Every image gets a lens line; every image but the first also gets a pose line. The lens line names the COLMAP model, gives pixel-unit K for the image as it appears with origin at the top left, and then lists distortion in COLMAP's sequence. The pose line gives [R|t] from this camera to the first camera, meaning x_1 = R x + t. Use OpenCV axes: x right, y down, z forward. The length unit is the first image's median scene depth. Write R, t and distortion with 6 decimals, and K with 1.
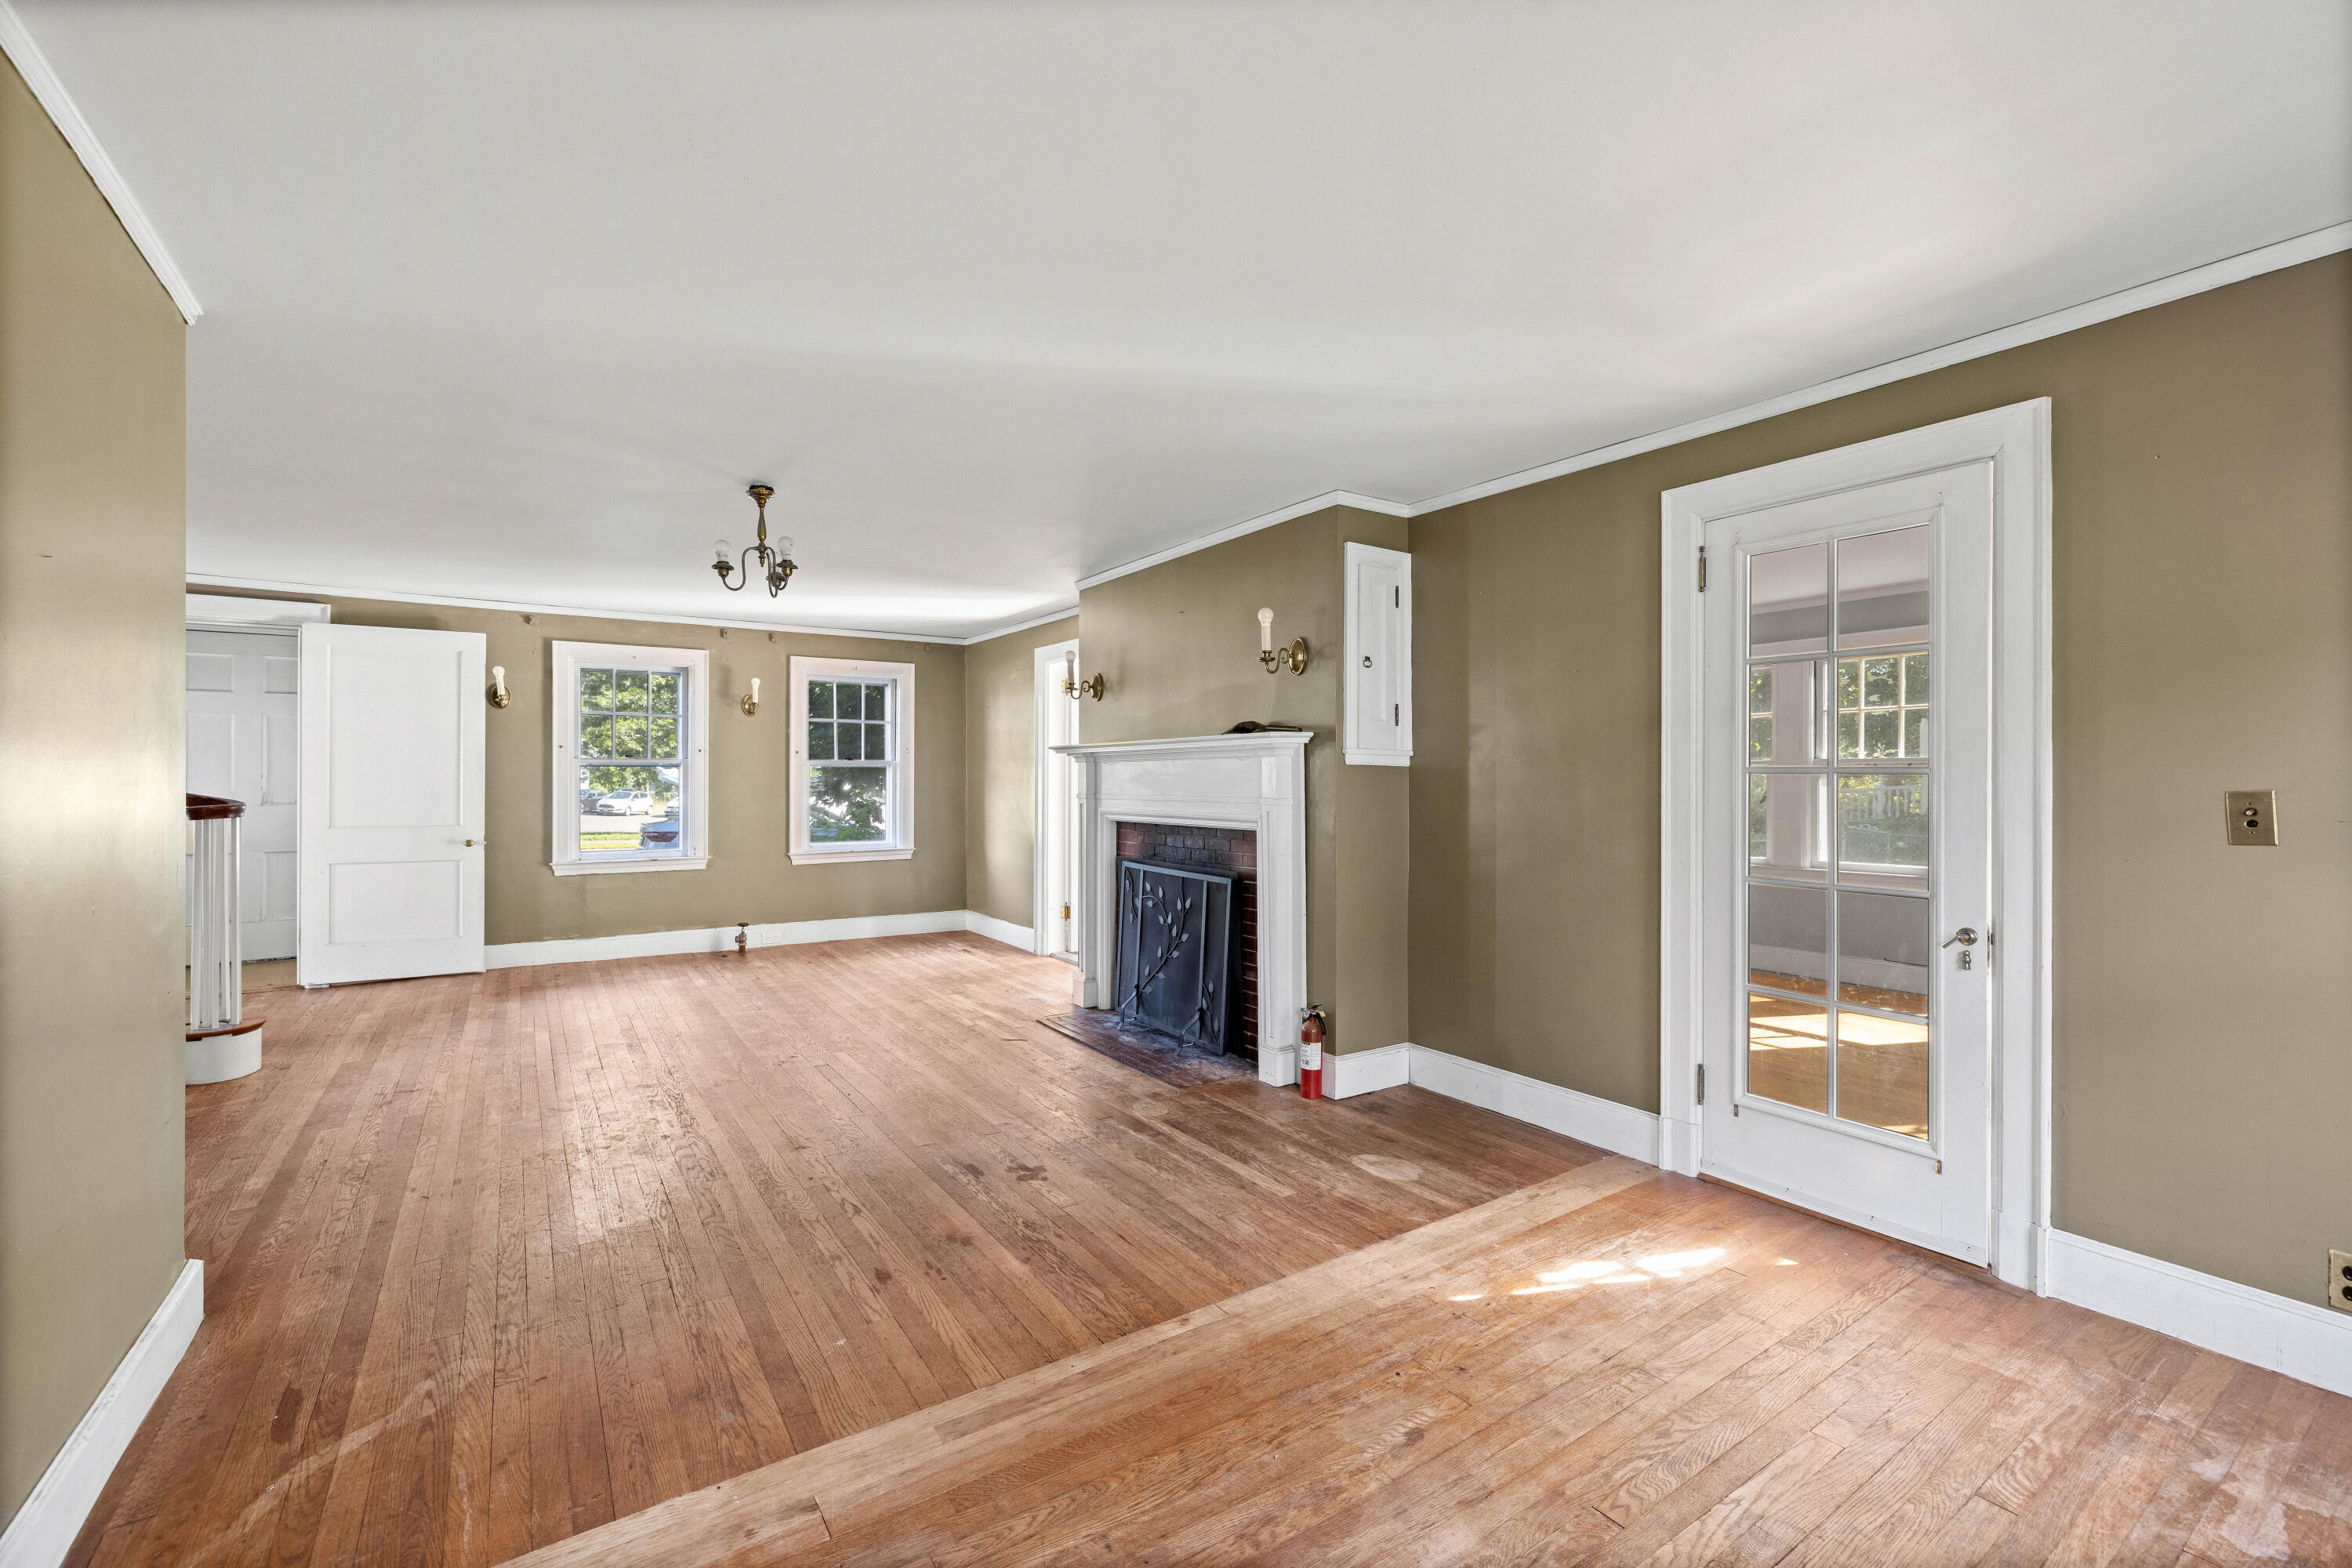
lens RADIAL K [[983.7, 0, 1158.6], [0, 983.7, 779.2], [0, 0, 1]] dist [-0.001473, 0.000540]
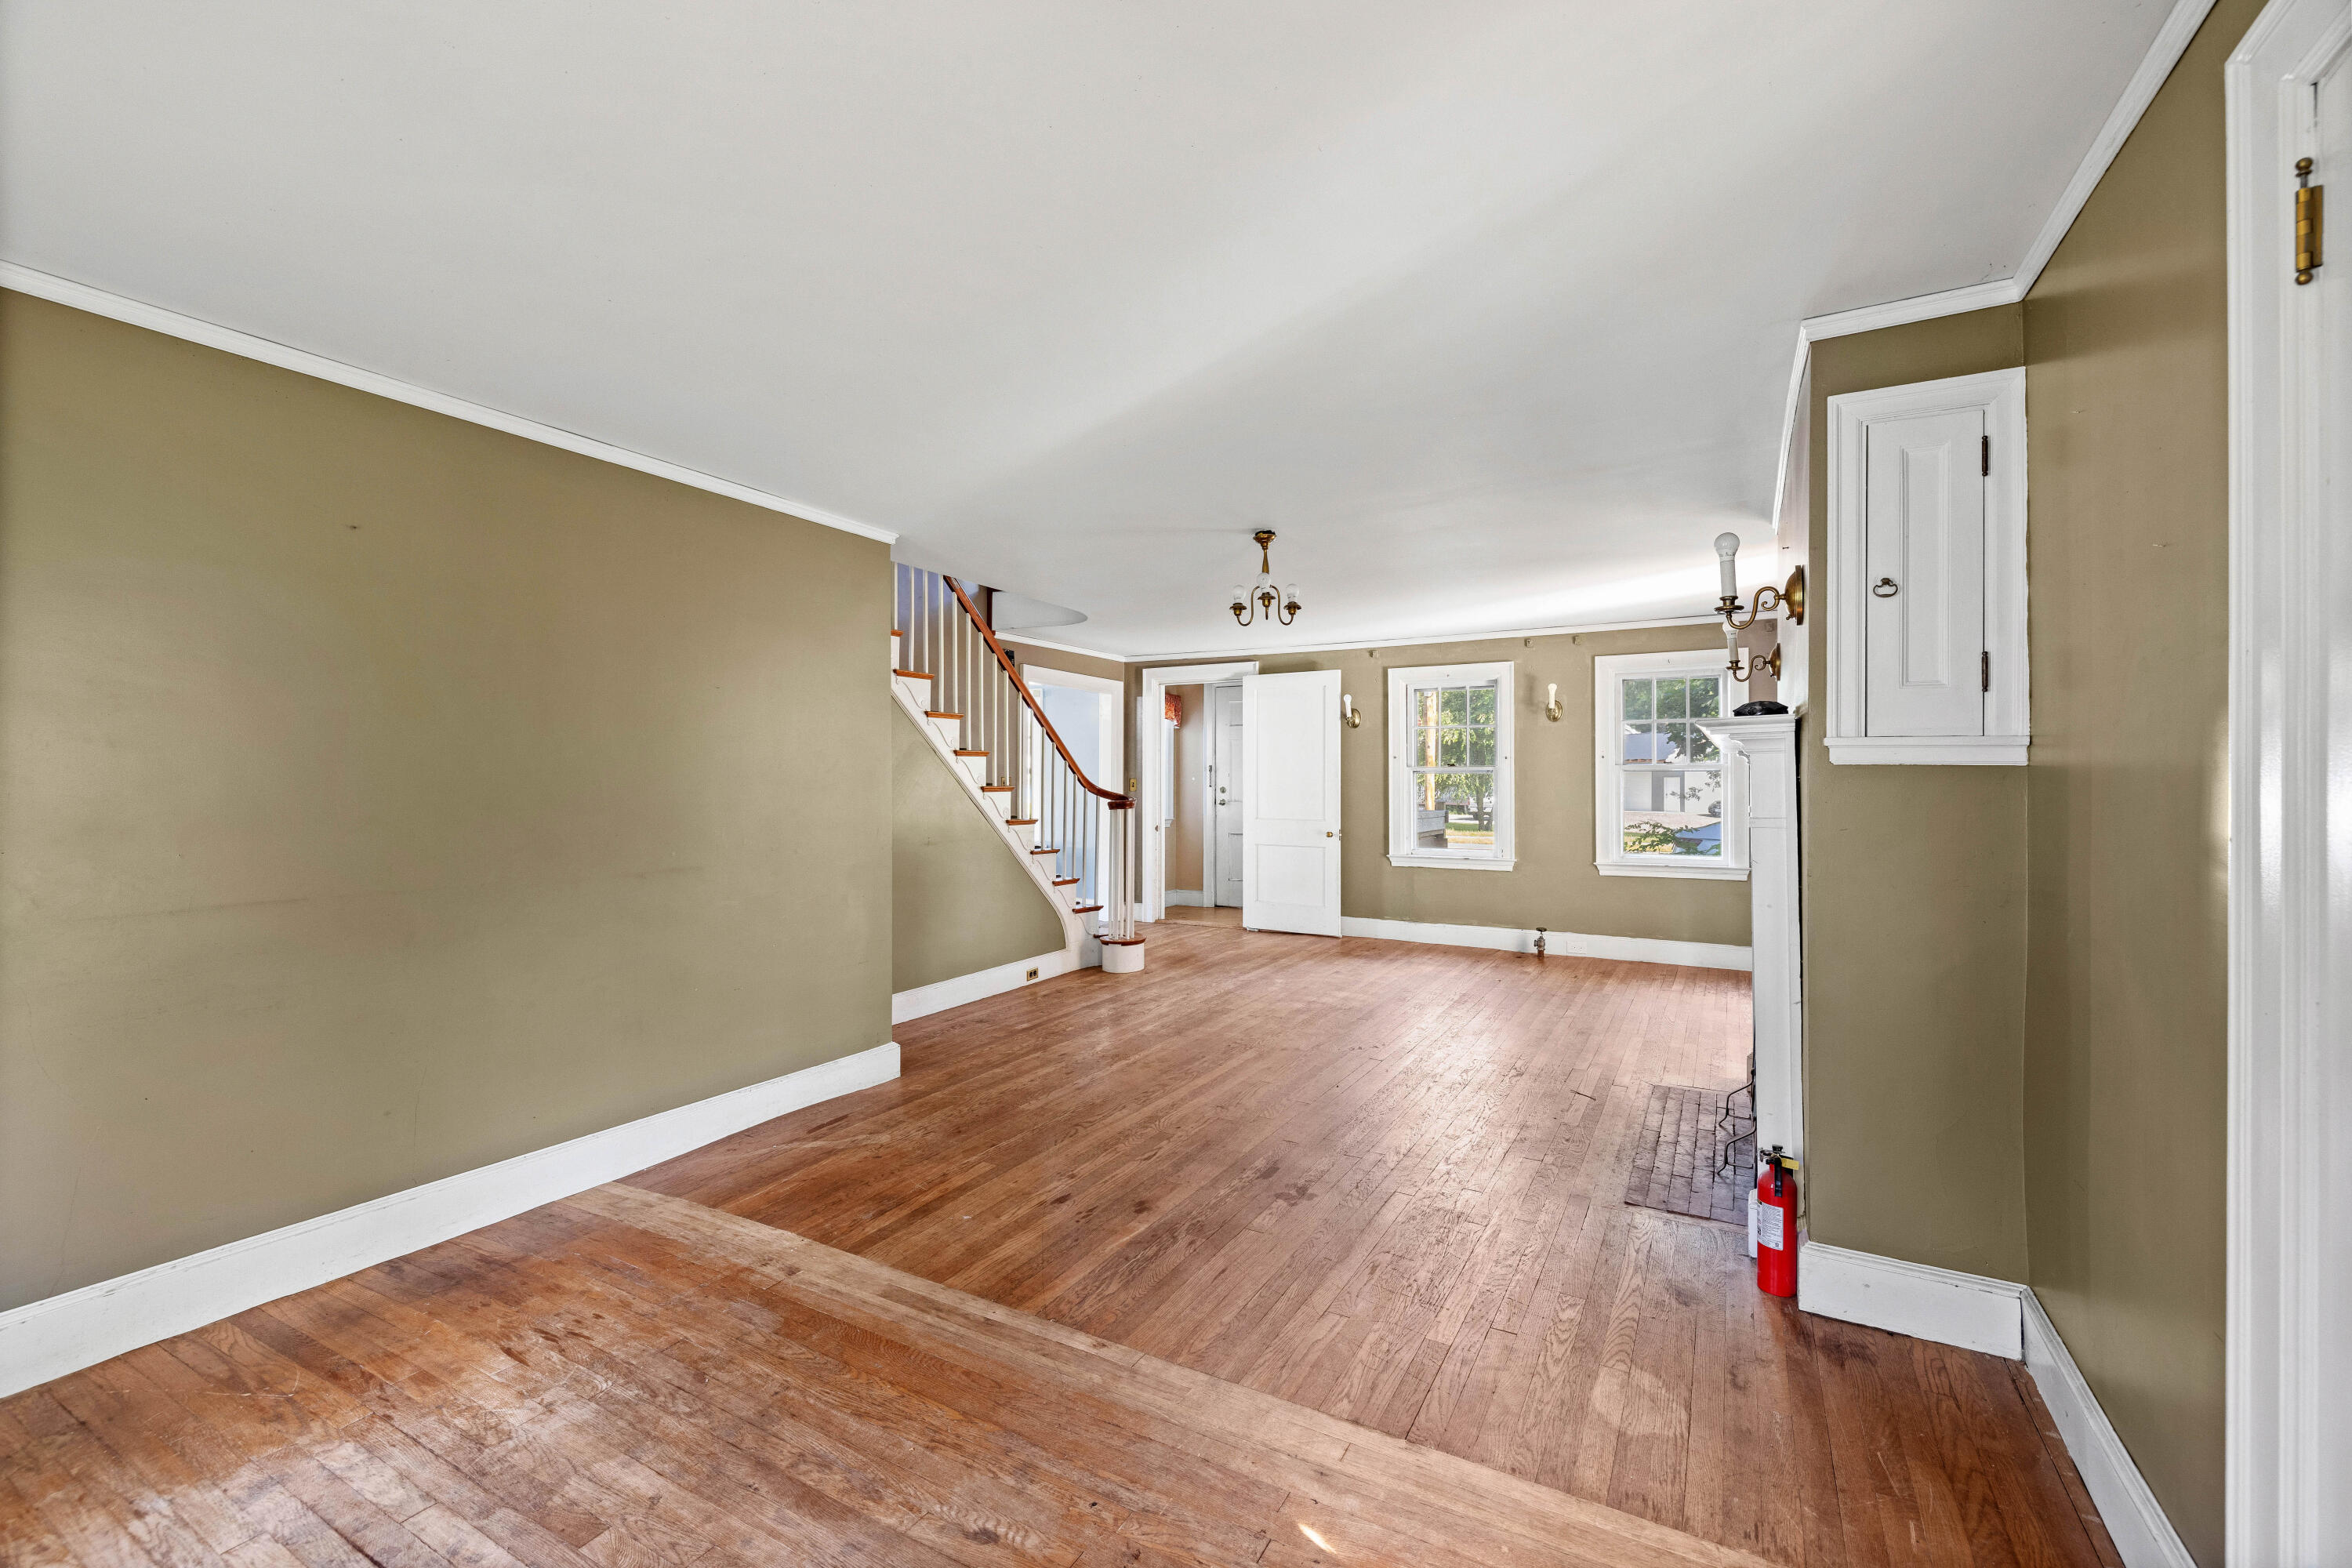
lens RADIAL K [[983.7, 0, 1169.0], [0, 983.7, 782.7], [0, 0, 1]] dist [-0.001473, 0.000540]
pose [[0.452669, 0.000482, -0.891679, 0.521949], [-0.000811, 1.000000, 0.000128, -0.003902], [0.891678, 0.000665, 0.452669, 0.348674]]
